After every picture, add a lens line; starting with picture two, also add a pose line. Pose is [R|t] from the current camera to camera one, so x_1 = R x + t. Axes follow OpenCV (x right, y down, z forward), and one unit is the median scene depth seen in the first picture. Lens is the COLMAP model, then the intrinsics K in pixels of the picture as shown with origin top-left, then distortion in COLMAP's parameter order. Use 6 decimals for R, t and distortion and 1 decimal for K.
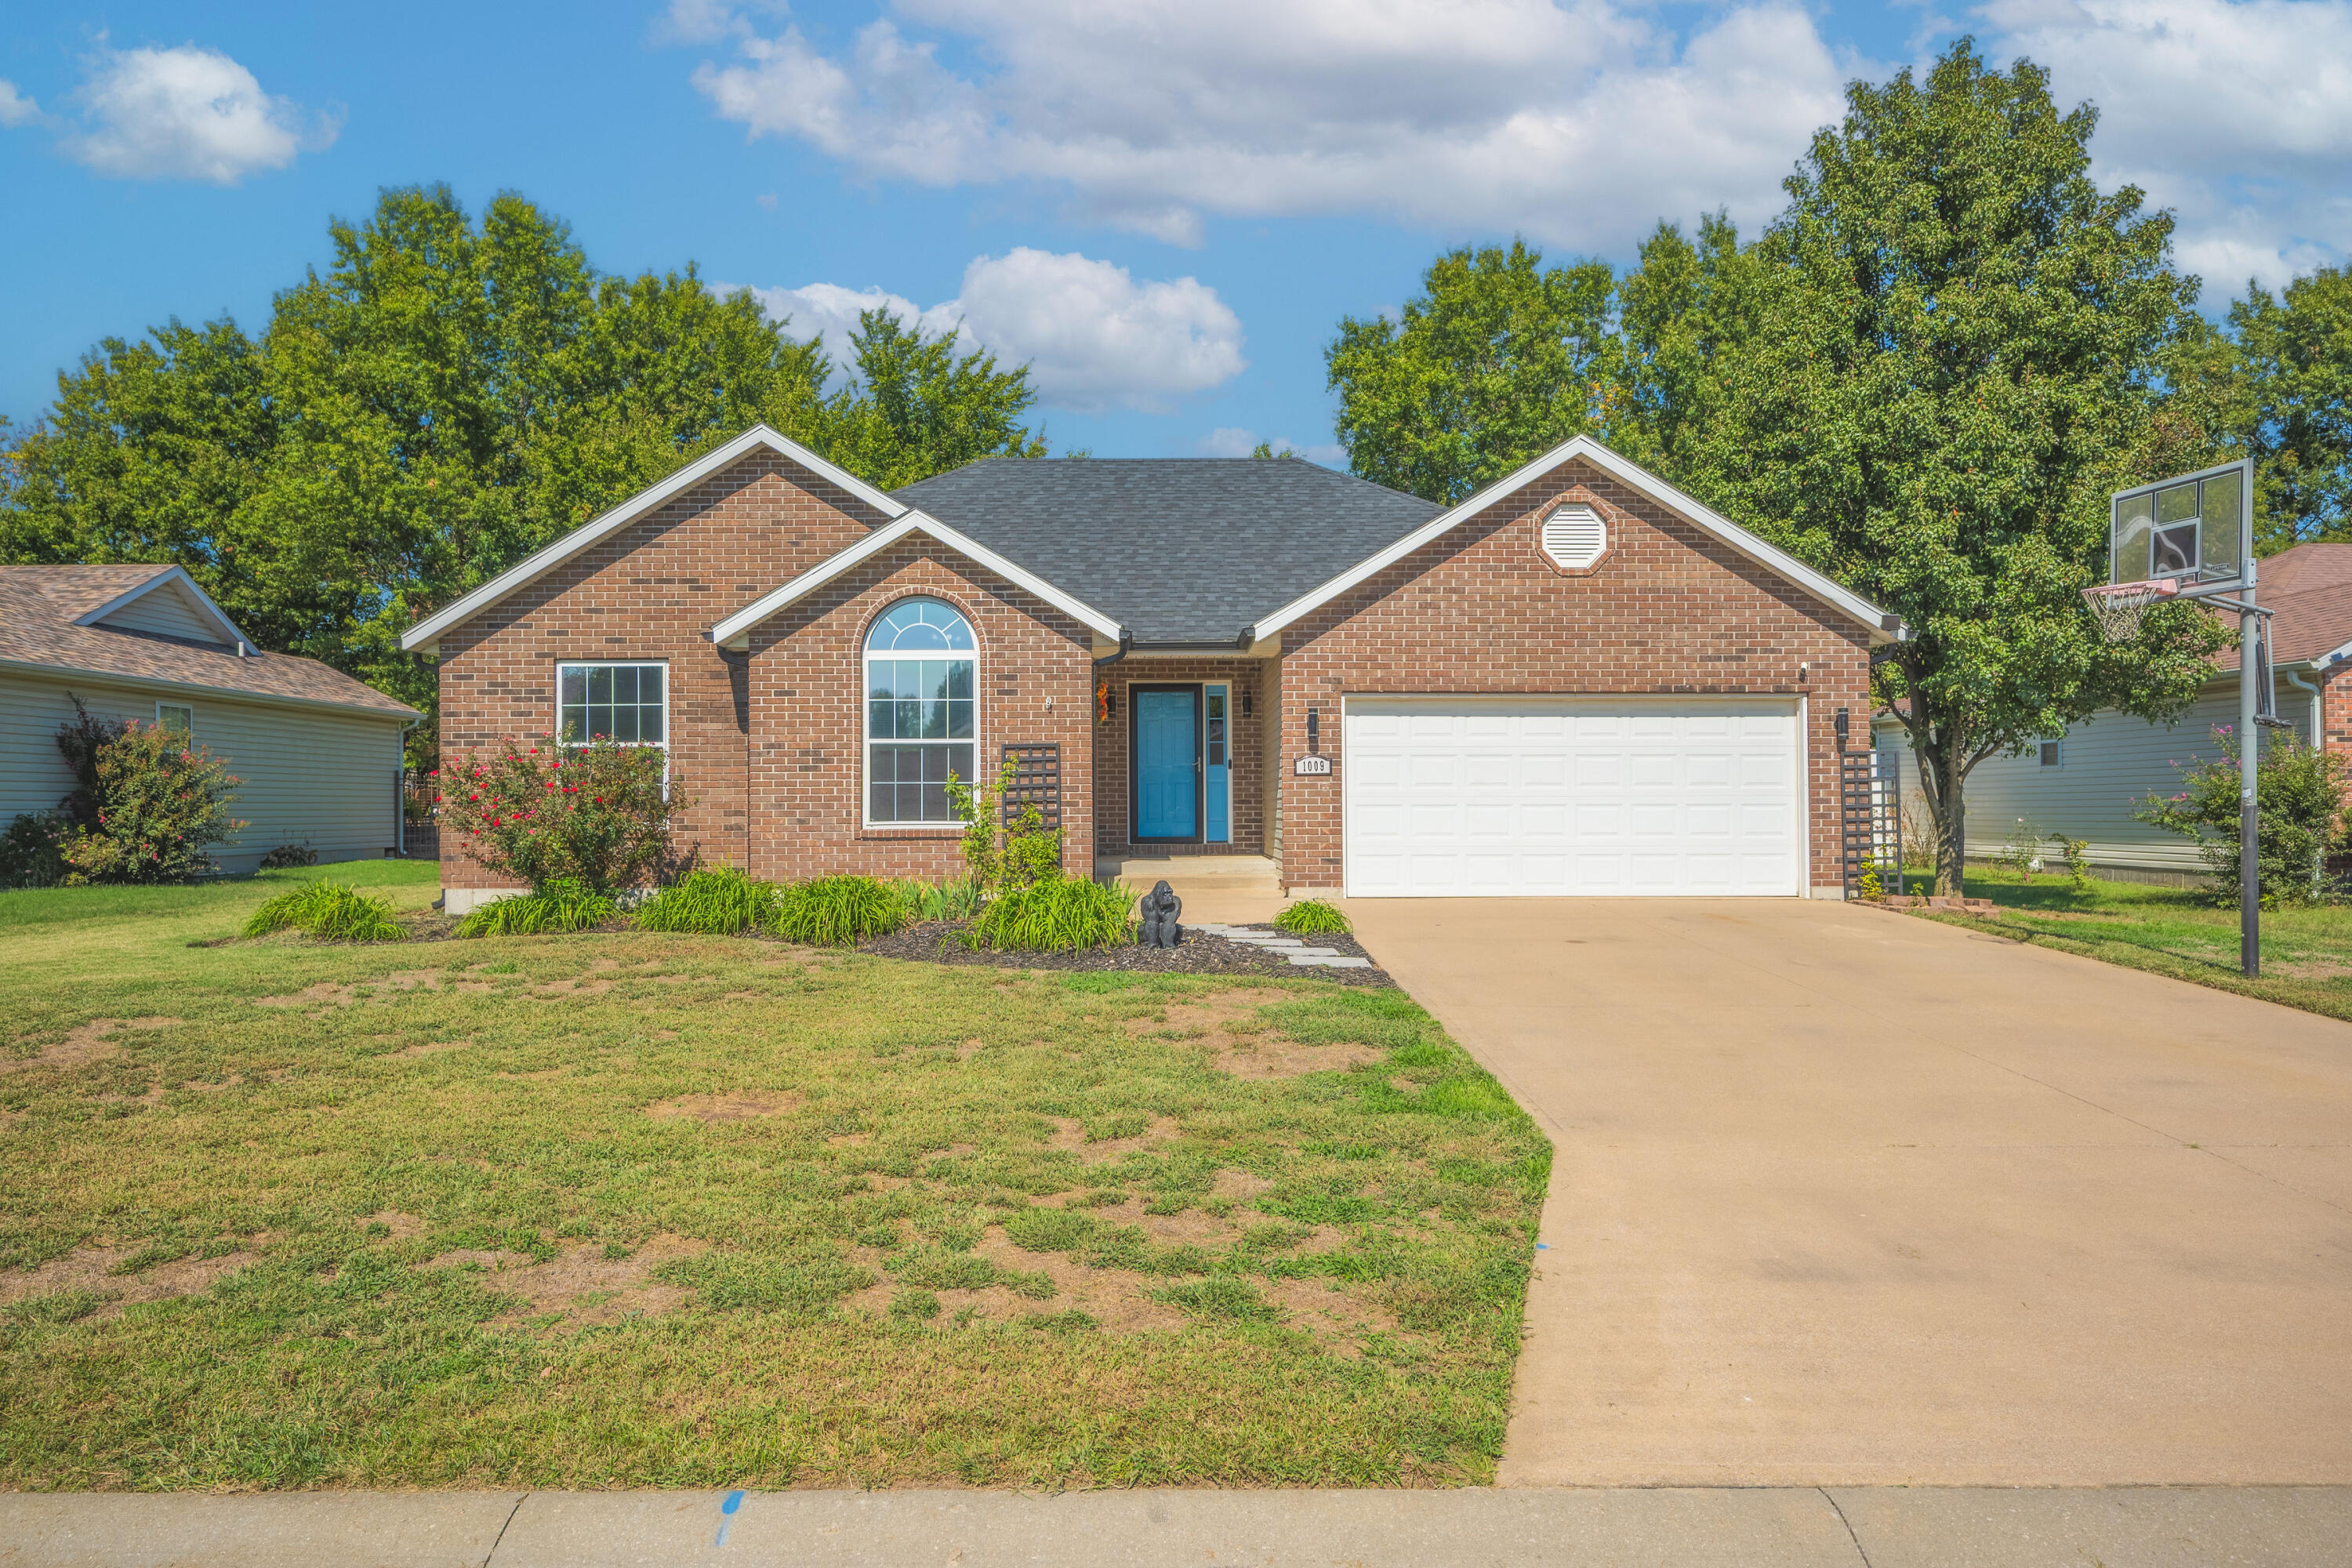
lens RADIAL K [[1580.5, 0, 1179.7], [0, 1580.5, 797.6], [0, 0, 1]] dist [-0.005131, -0.000208]
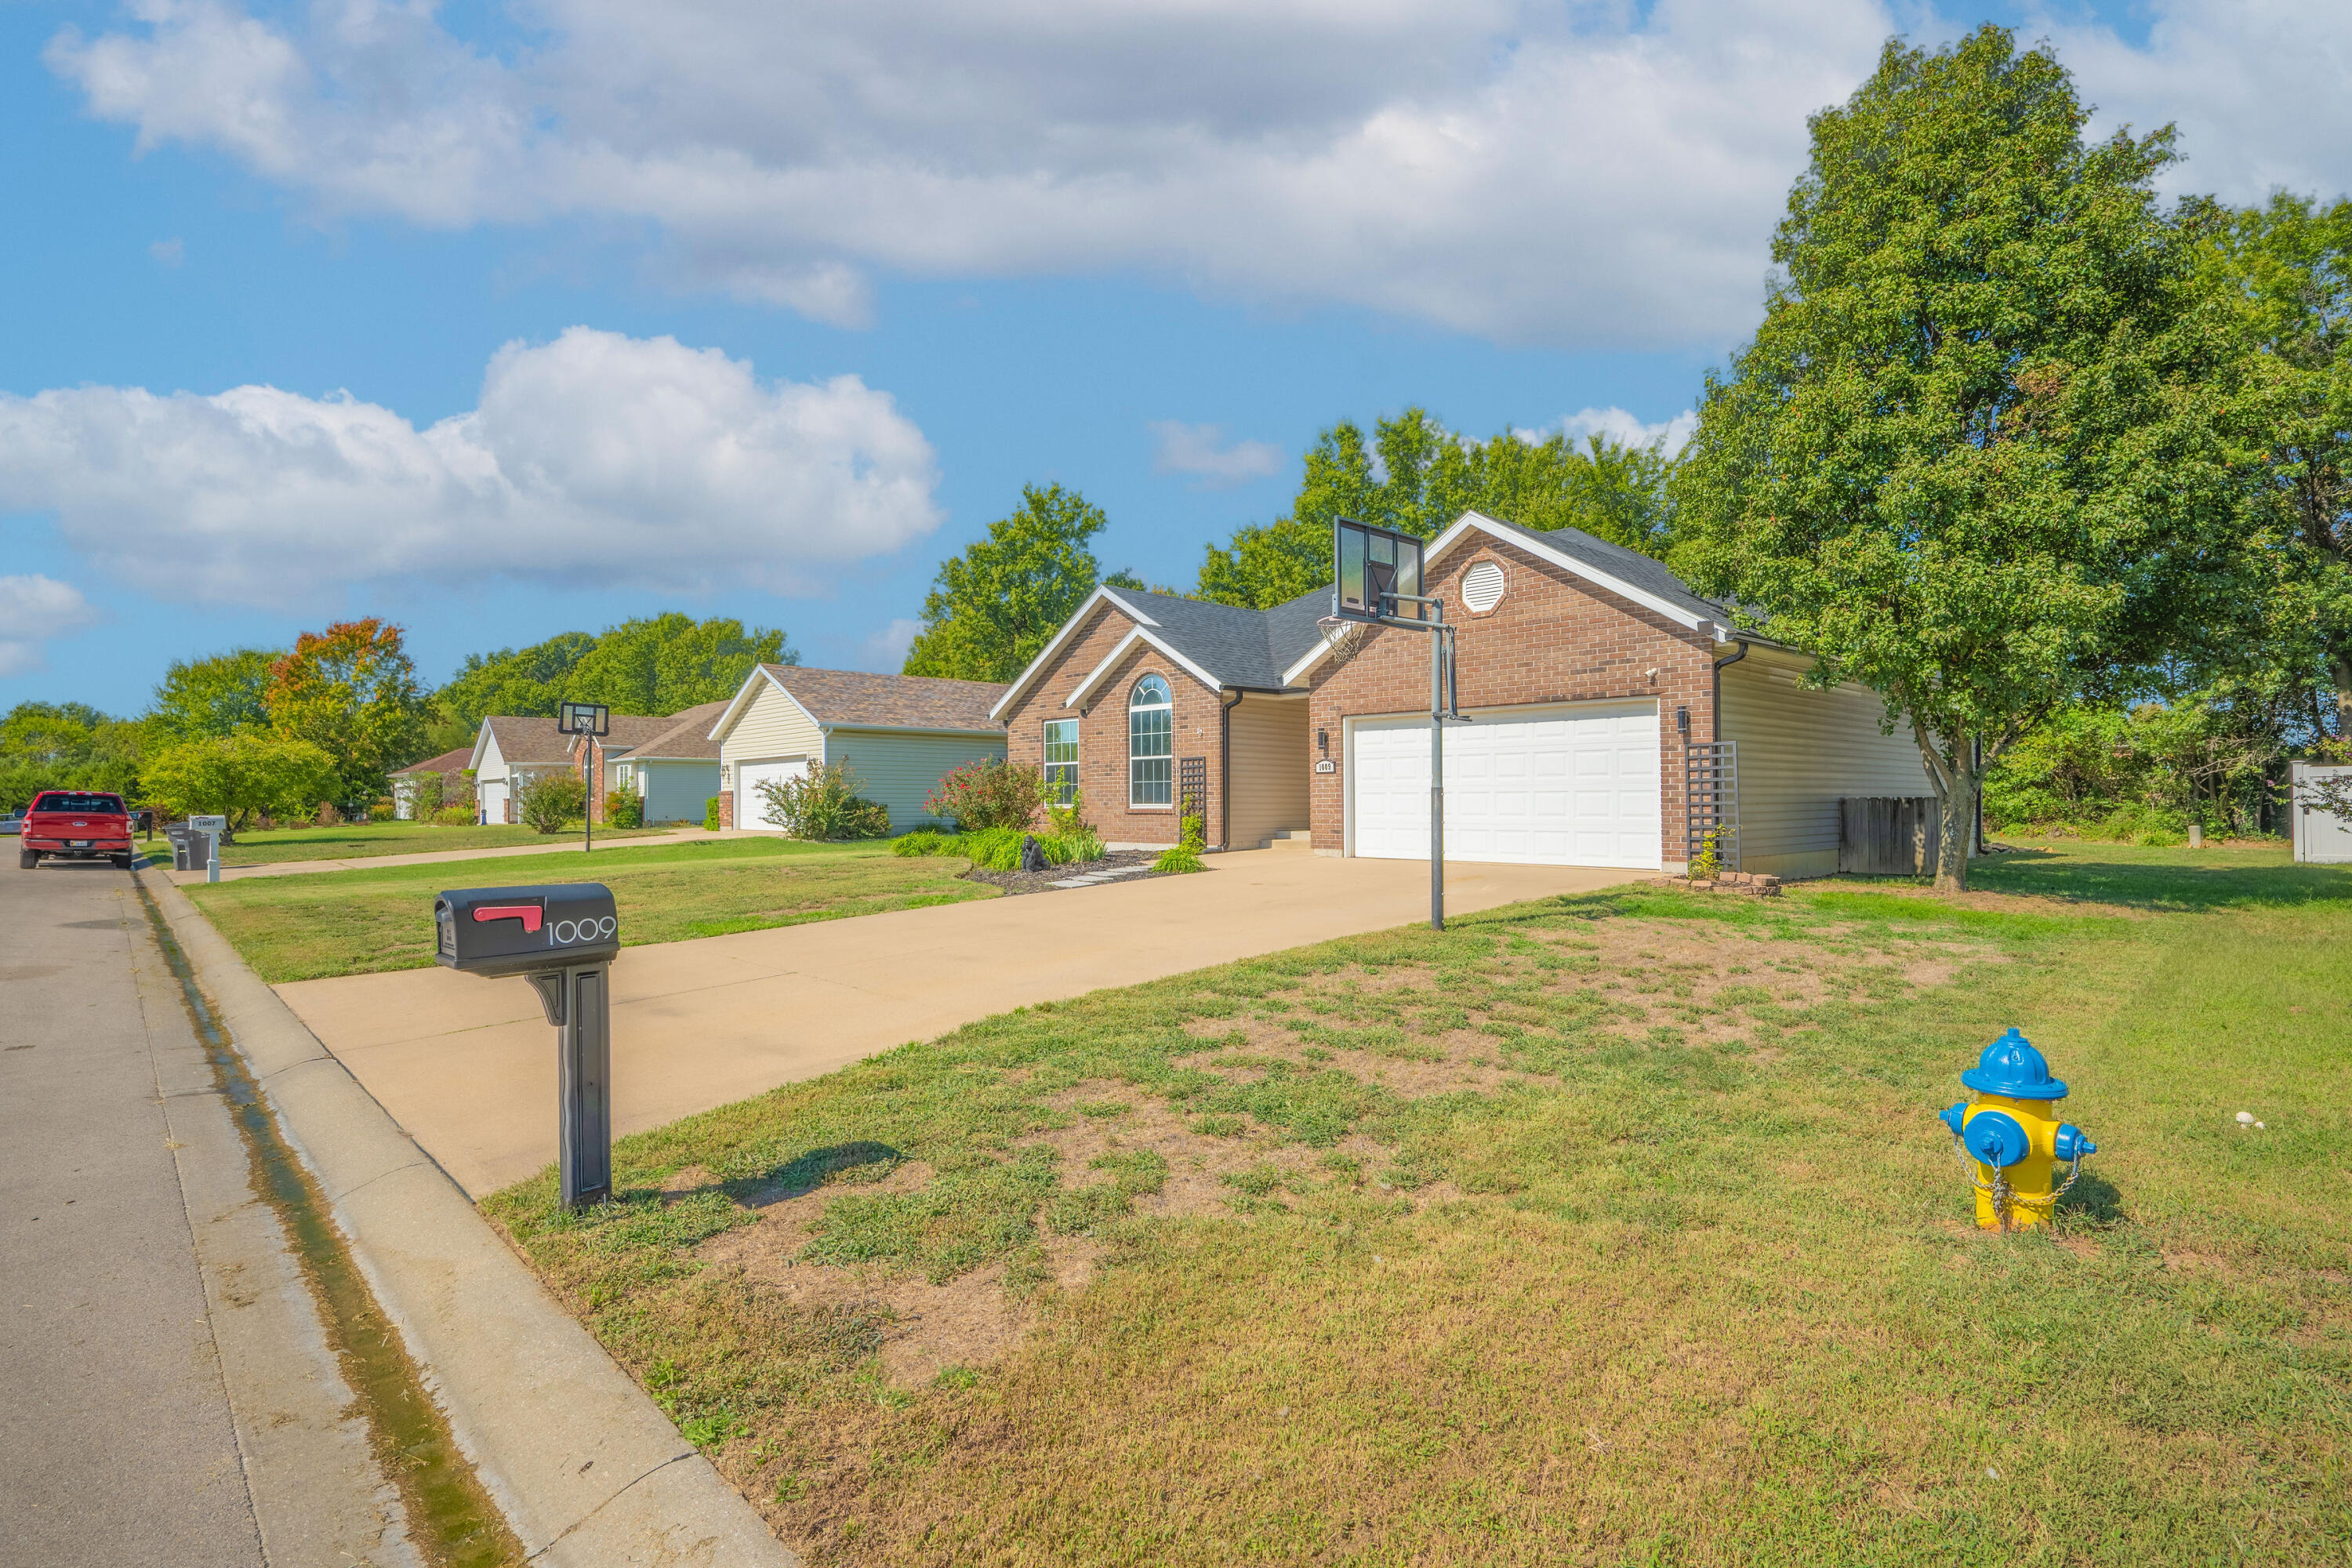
lens RADIAL K [[1173.6, 0, 1185.5], [0, 1173.6, 787.2], [0, 0, 1]] dist [-0.004440, -0.000389]
pose [[0.672807, -0.008922, -0.739765, 0.803938], [0.006167, 0.999960, -0.006452, 0.005239], [0.739793, -0.000221, 0.672835, 0.164921]]
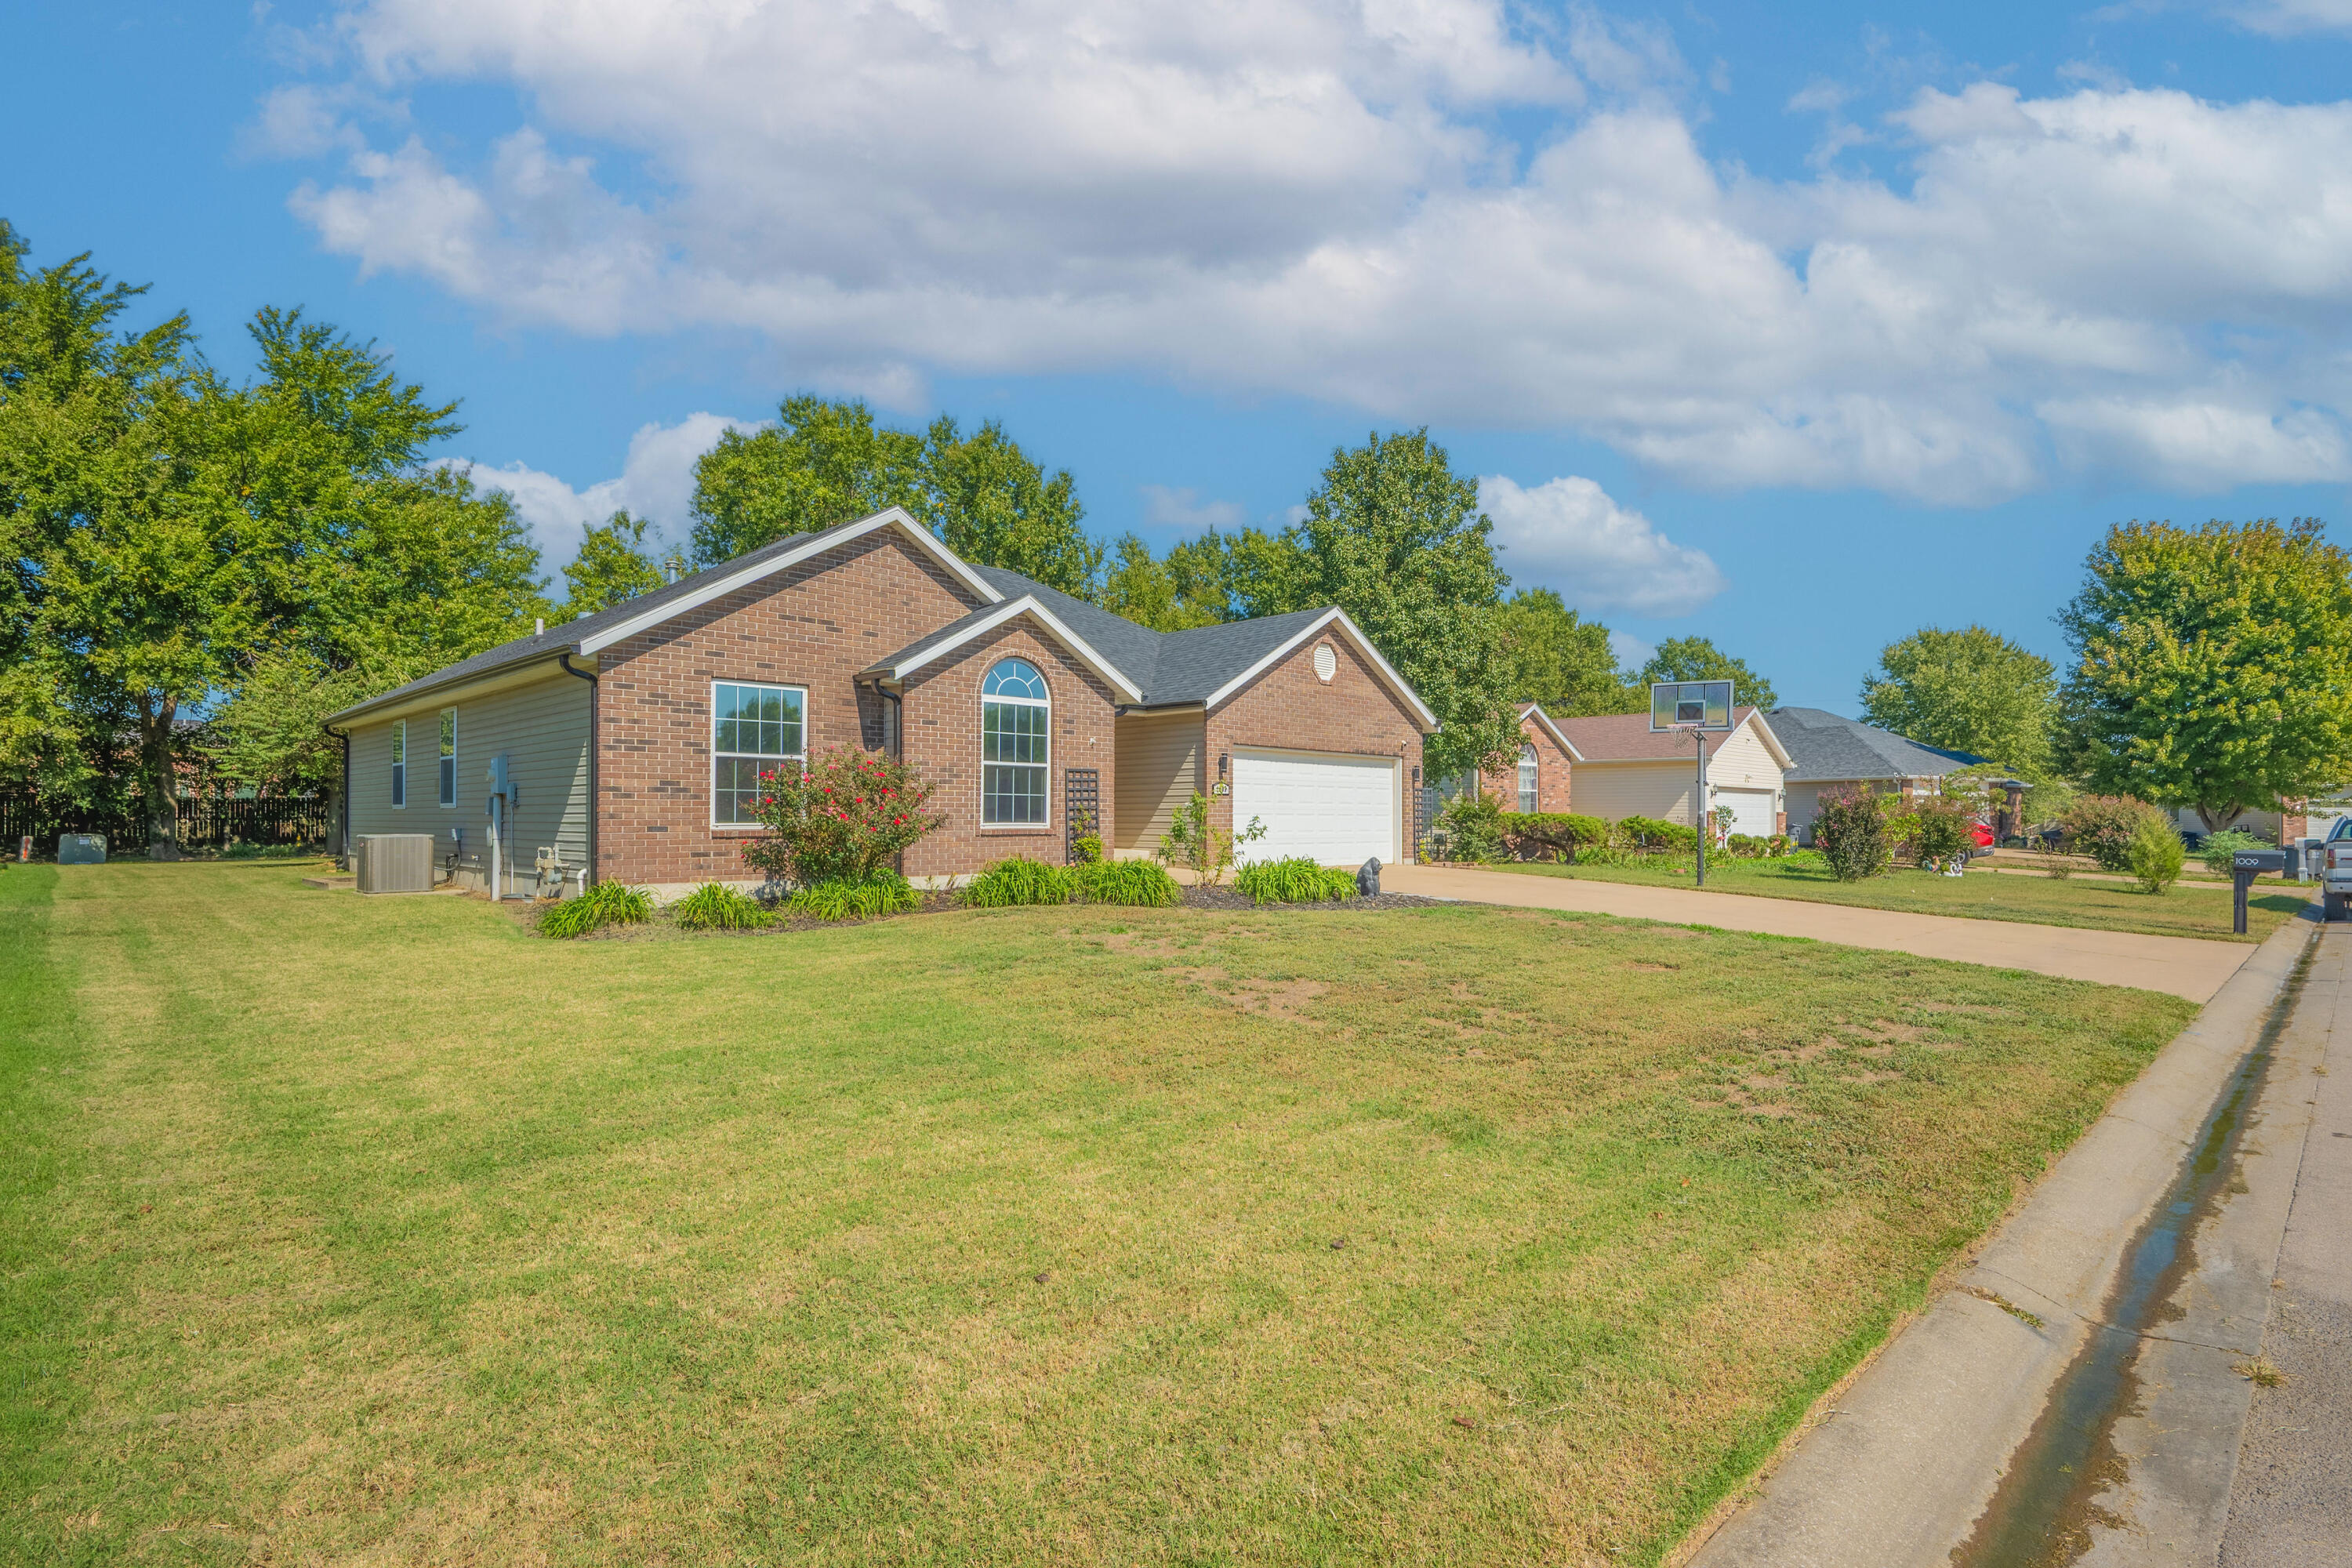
lens RADIAL K [[1140.5, 0, 1243.0], [0, 1140.5, 813.4], [0, 0, 1]] dist [0.002534, 0.000354]
pose [[0.705629, 0.008455, 0.708531, -0.717220], [-0.008026, 0.999960, -0.003940, 0.009204], [-0.708536, -0.002907, 0.705668, 0.166147]]
